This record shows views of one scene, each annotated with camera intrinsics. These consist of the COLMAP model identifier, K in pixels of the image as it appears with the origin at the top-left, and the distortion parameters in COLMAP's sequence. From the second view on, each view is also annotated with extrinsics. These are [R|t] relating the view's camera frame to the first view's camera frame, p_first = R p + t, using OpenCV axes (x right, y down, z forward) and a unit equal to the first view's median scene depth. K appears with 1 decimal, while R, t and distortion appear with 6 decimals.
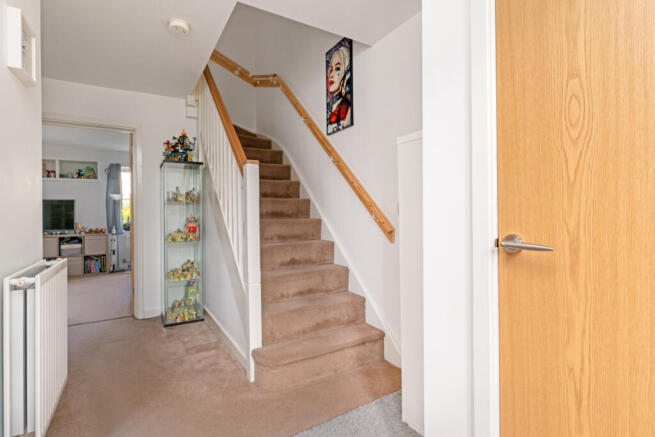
lens RADIAL K [[325.6, 0, 328.2], [0, 325.6, 209.6], [0, 0, 1]] dist [0.000160, -0.000026]
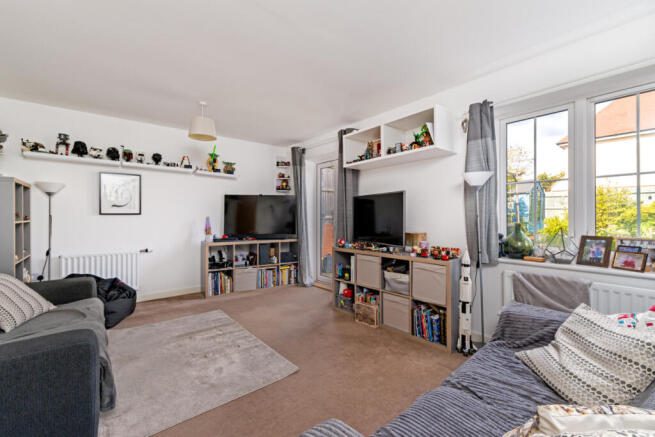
lens RADIAL K [[279.7, 0, 327.5], [0, 279.7, 218.5], [0, 0, 1]] dist [-0.001279, -0.000062]
pose [[0.145819, 0.012533, -0.989232, -0.335502], [-0.000408, 0.999920, 0.012608, 0.008939], [0.989311, -0.001435, 0.145813, 0.806481]]
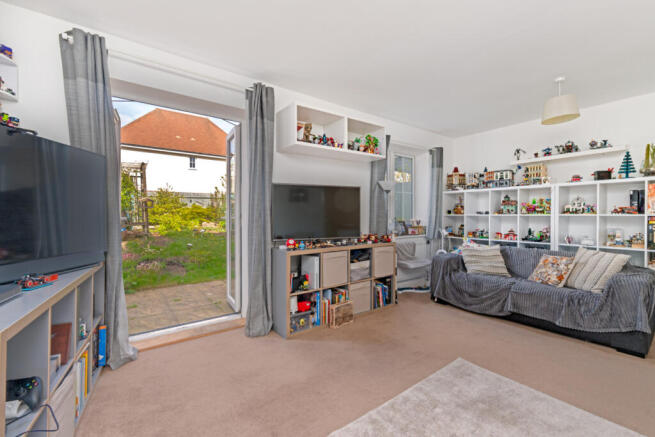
lens RADIAL K [[279.7, 0, 327.5], [0, 279.7, 218.5], [0, 0, 1]] dist [-0.001279, -0.000062]
pose [[0.995641, 0.007401, 0.092971, -0.892649], [-0.008963, 0.999825, 0.016397, 0.019279], [-0.092833, -0.017159, 0.995534, 0.484972]]
